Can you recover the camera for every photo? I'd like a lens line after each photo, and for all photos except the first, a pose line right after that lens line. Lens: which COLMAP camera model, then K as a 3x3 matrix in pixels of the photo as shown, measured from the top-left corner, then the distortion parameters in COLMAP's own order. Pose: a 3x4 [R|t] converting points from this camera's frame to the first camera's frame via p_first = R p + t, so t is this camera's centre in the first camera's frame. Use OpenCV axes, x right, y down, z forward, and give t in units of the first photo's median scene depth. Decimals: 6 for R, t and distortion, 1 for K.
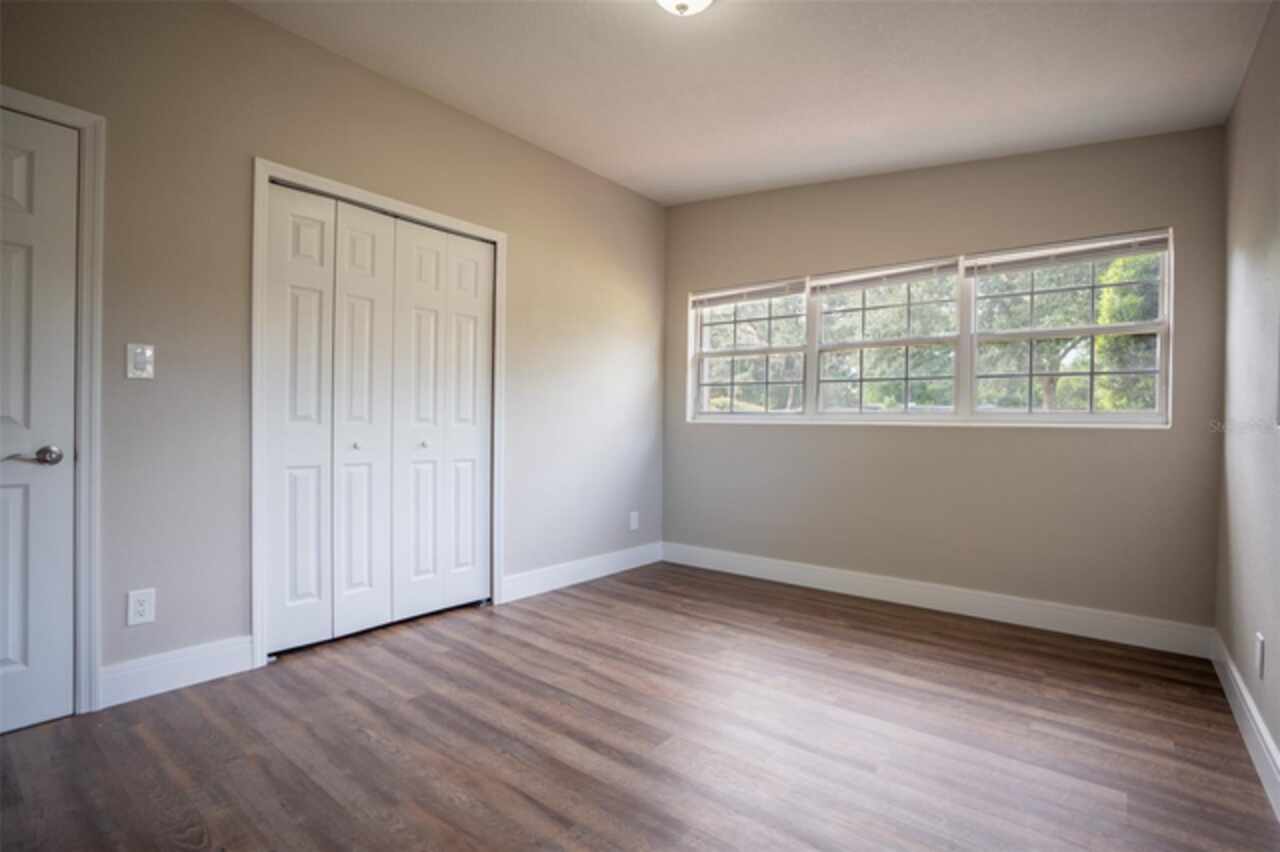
lens RADIAL K [[614.1, 0, 640.0], [0, 614.1, 426.0], [0, 0, 1]] dist [0.000233, 0.000728]
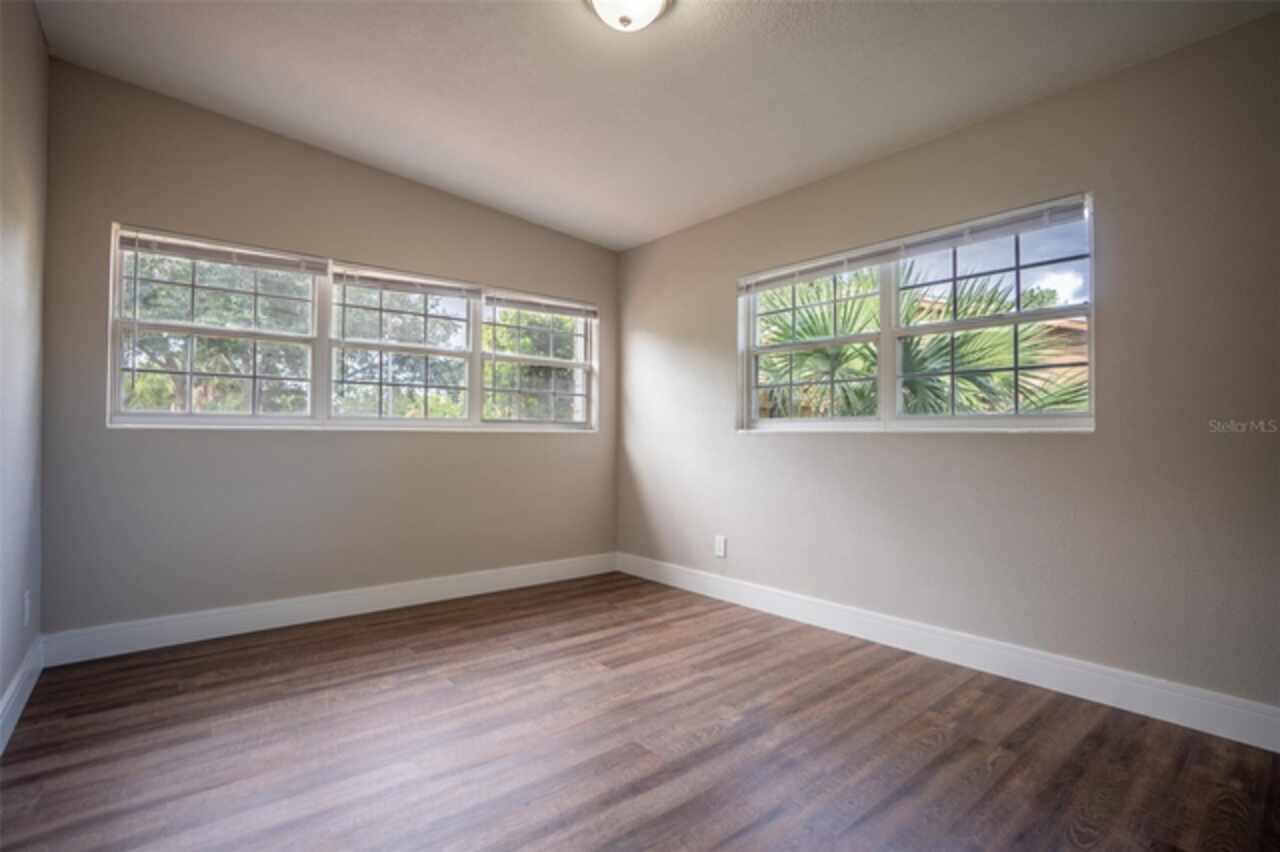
lens RADIAL K [[614.1, 0, 640.0], [0, 614.1, 426.0], [0, 0, 1]] dist [0.000233, 0.000728]
pose [[0.238239, -0.000454, 0.971206, -0.544108], [0.001353, 0.999999, 0.000135, -0.009692], [-0.971206, 0.001281, 0.238240, 0.441176]]
